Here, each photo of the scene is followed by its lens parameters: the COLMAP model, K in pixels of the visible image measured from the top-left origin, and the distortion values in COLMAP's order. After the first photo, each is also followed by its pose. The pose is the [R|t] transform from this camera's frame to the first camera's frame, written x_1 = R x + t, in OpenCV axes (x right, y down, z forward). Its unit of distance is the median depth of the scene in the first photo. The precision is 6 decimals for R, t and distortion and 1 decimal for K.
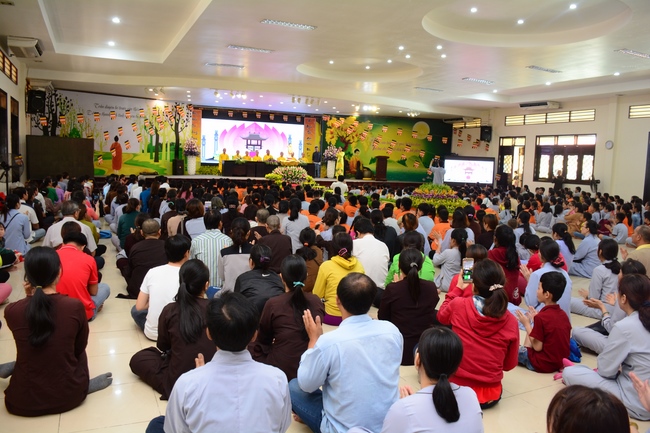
lens RADIAL K [[496.2, 0, 321.9], [0, 496.2, 213.7], [0, 0, 1]] dist [-0.158112, 0.094063]
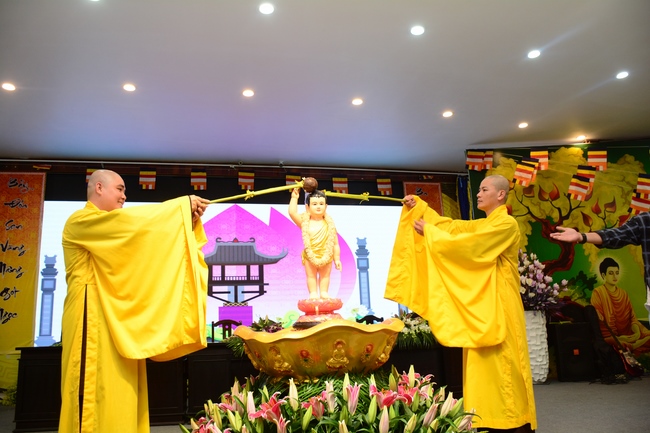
lens RADIAL K [[496.2, 0, 320.4], [0, 496.2, 211.2], [0, 0, 1]] dist [-0.158112, 0.094063]
pose [[0.974443, -0.126934, -0.185336, -0.032090], [0.058673, 0.940225, -0.335461, -0.079183], [0.216839, 0.316013, 0.923643, 0.733671]]
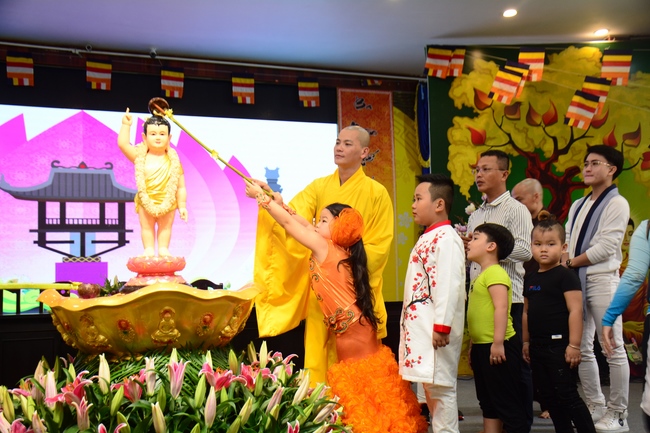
lens RADIAL K [[761.0, 0, 324.3], [0, 761.0, 236.5], [0, 0, 1]] dist [0.087956, 0.000000]
pose [[0.992444, -0.070467, -0.100449, -0.012983], [0.051434, 0.982167, -0.180841, -0.075625], [0.111401, 0.174308, 0.978369, 0.713900]]
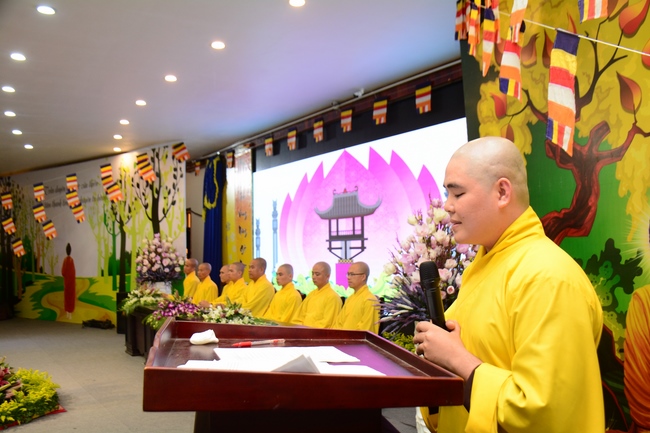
lens RADIAL K [[585.7, 0, 320.4], [0, 585.7, 226.0], [0, 0, 1]] dist [-0.079452, 0.136063]
pose [[0.138046, -0.080186, -0.987175, 0.166354], [-0.075086, 0.993002, -0.091159, -0.115274], [0.987576, 0.086707, 0.131059, 0.943570]]
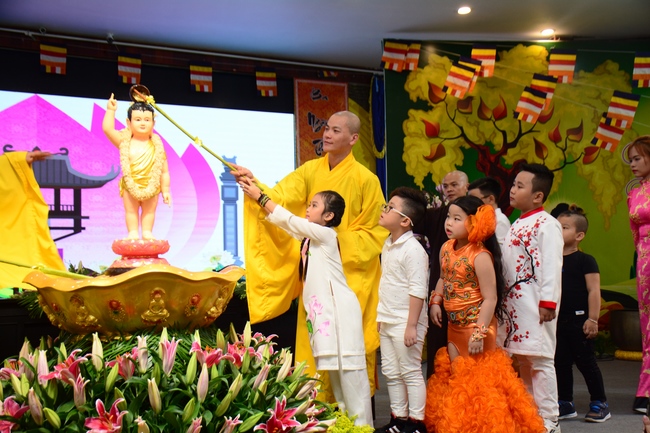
lens RADIAL K [[761.0, 0, 328.0], [0, 761.0, 235.0], [0, 0, 1]] dist [0.087956, 0.000000]
pose [[0.997845, -0.062844, -0.018844, -0.019463], [0.058848, 0.984296, -0.166429, -0.073957], [0.029007, 0.164962, 0.985873, 0.707940]]
